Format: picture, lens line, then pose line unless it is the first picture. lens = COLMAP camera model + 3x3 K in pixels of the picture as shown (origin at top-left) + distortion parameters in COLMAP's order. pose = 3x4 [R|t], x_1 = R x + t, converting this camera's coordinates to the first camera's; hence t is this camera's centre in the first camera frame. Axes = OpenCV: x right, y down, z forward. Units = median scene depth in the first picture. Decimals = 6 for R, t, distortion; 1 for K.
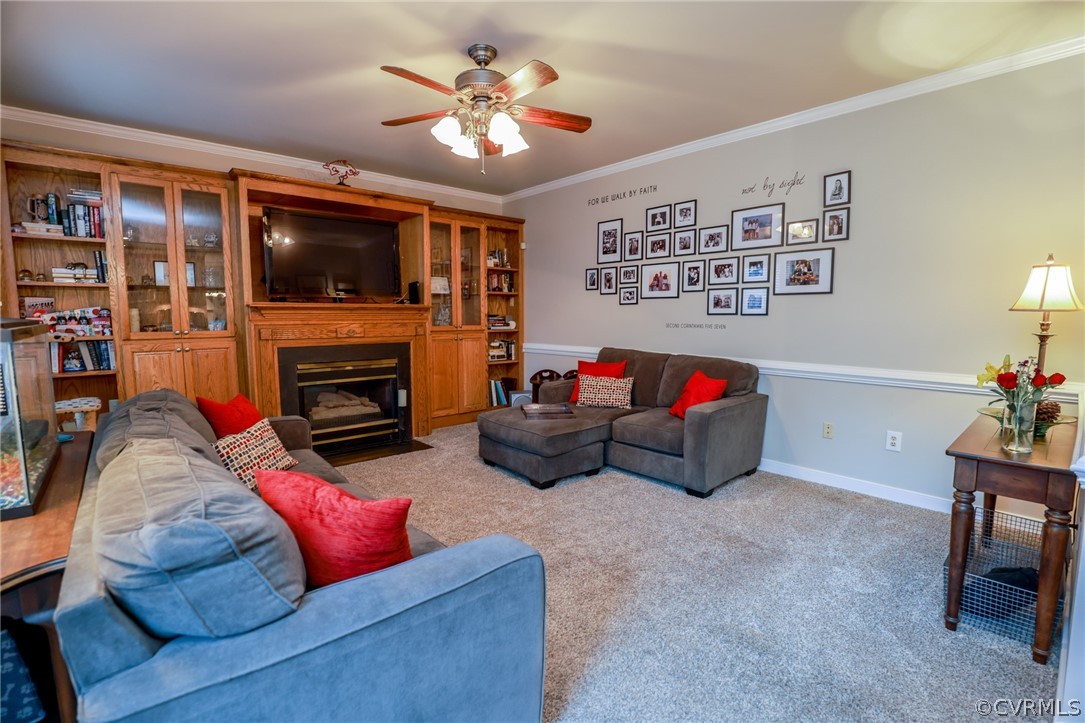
lens RADIAL K [[494.1, 0, 549.0], [0, 494.1, 362.2], [0, 0, 1]] dist [-0.032190, 0.002858]
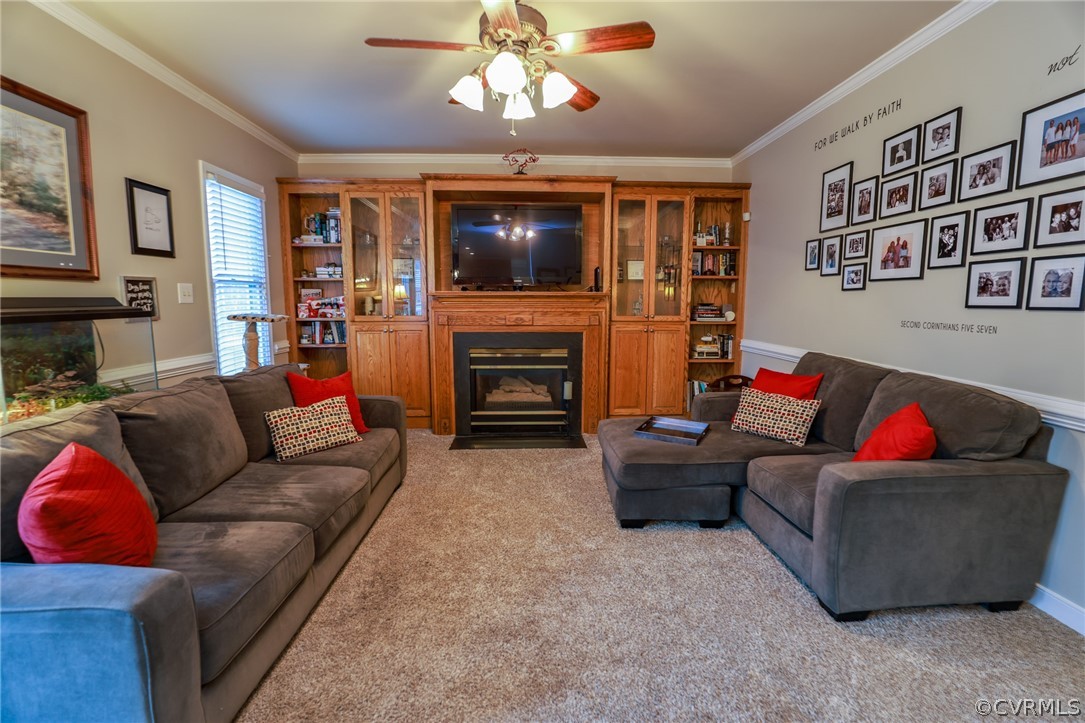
lens RADIAL K [[494.1, 0, 549.0], [0, 494.1, 362.2], [0, 0, 1]] dist [-0.032190, 0.002858]
pose [[0.773733, 0.081001, -0.628312, 0.293078], [-0.063804, 0.996713, 0.049923, -0.029552], [0.630290, 0.001462, 0.776358, 0.252009]]
